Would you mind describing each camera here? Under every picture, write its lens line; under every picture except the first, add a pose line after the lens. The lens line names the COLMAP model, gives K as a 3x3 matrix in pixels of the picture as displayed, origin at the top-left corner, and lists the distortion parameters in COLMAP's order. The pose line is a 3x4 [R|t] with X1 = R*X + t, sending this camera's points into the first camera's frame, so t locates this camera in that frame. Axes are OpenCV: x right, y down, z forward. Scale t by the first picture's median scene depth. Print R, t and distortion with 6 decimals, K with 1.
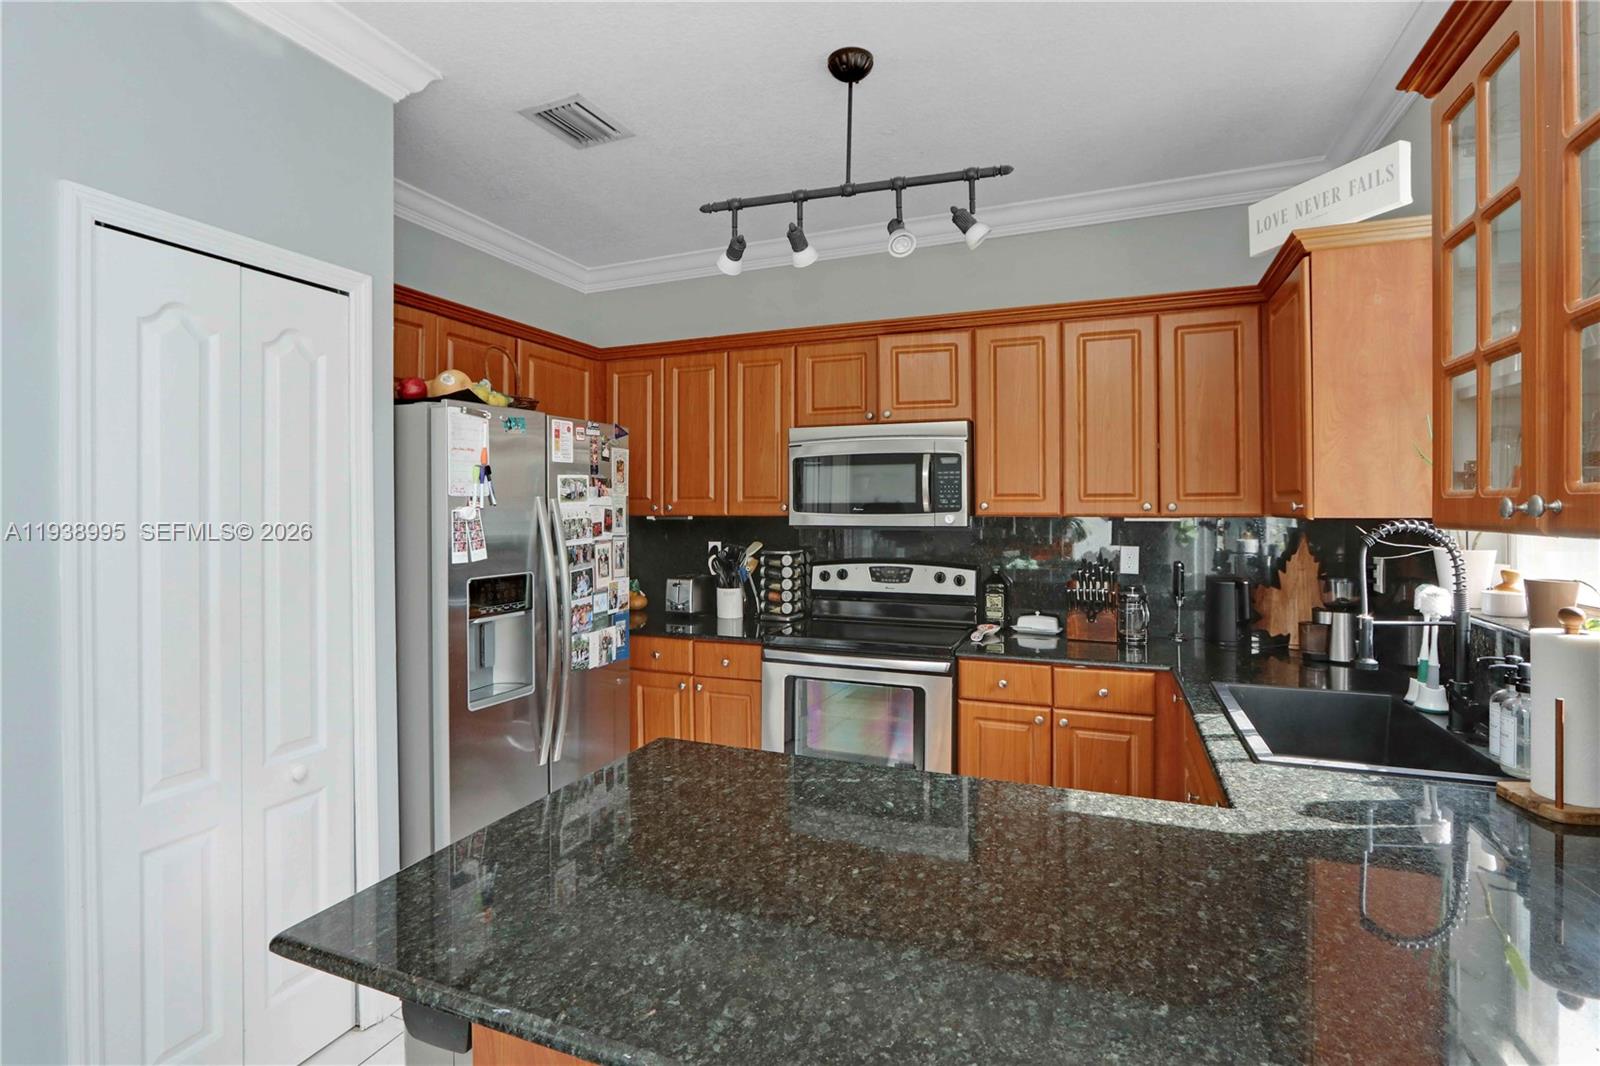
lens RADIAL K [[765.6, 0, 814.2], [0, 765.6, 507.2], [0, 0, 1]] dist [-0.011787, 0.000353]
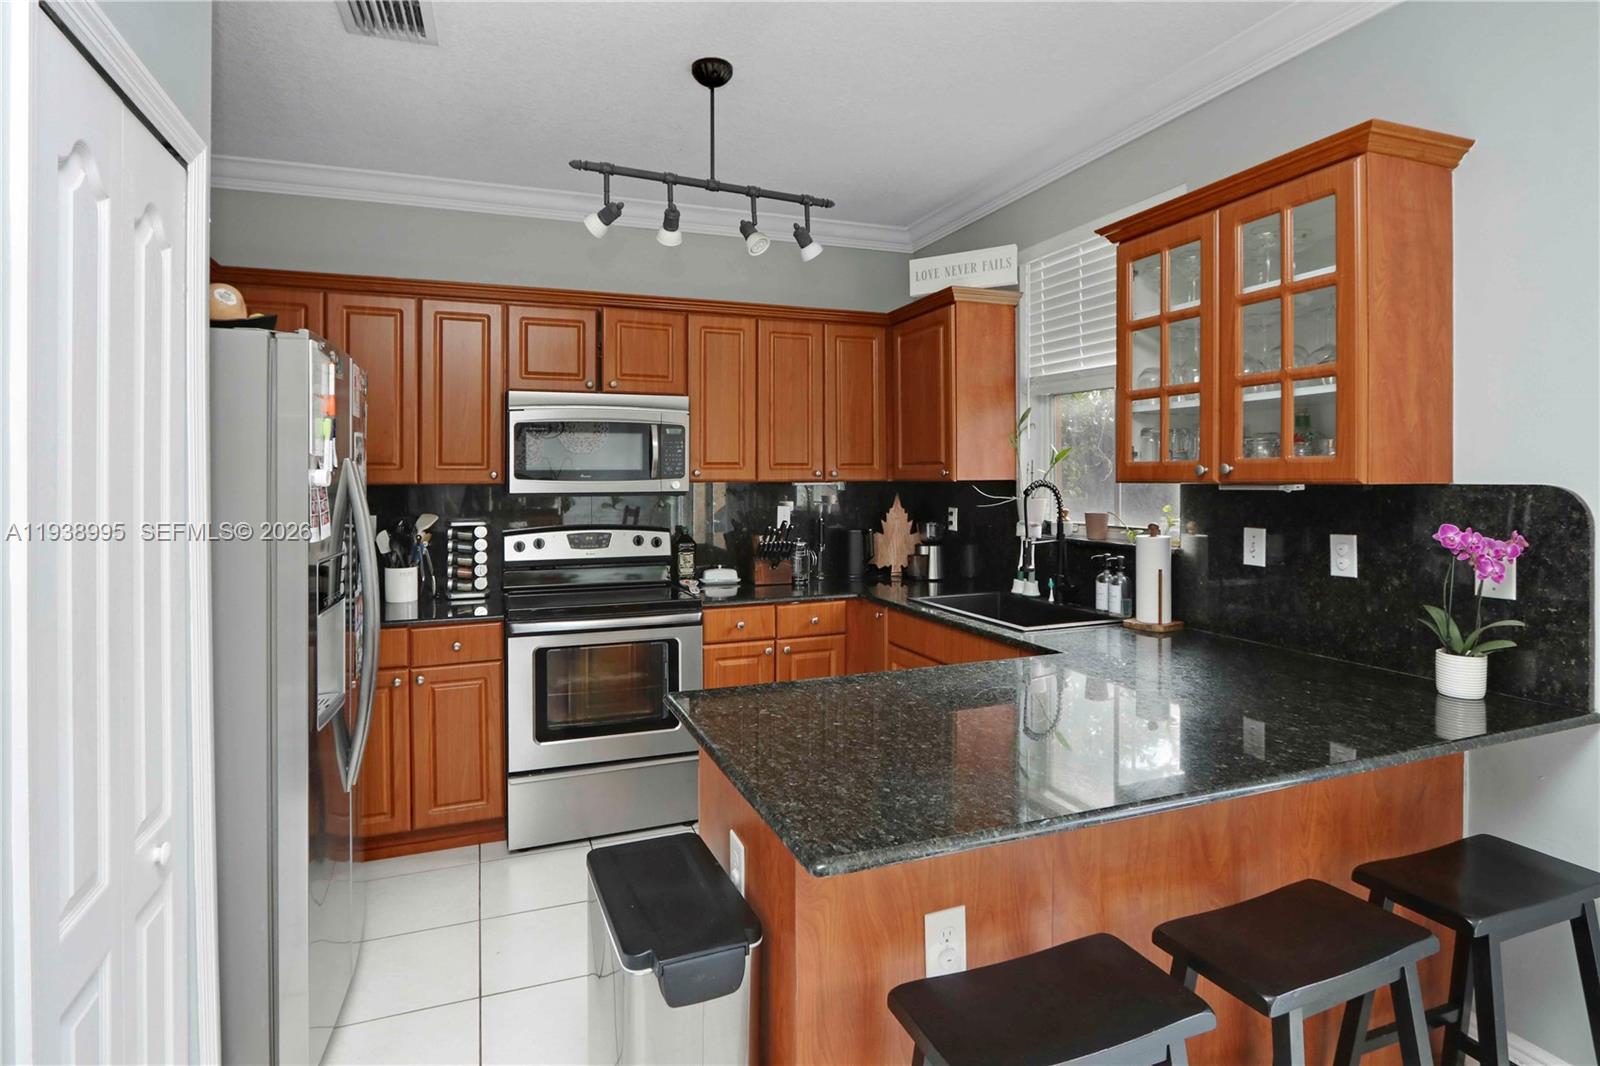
lens RADIAL K [[765.6, 0, 788.3], [0, 765.6, 479.2], [0, 0, 1]] dist [-0.011787, 0.000353]
pose [[0.749479, -0.003800, 0.662017, -0.463226], [0.002059, 0.999992, 0.003408, 0.004146], [-0.662025, -0.001191, 0.749481, 0.076870]]
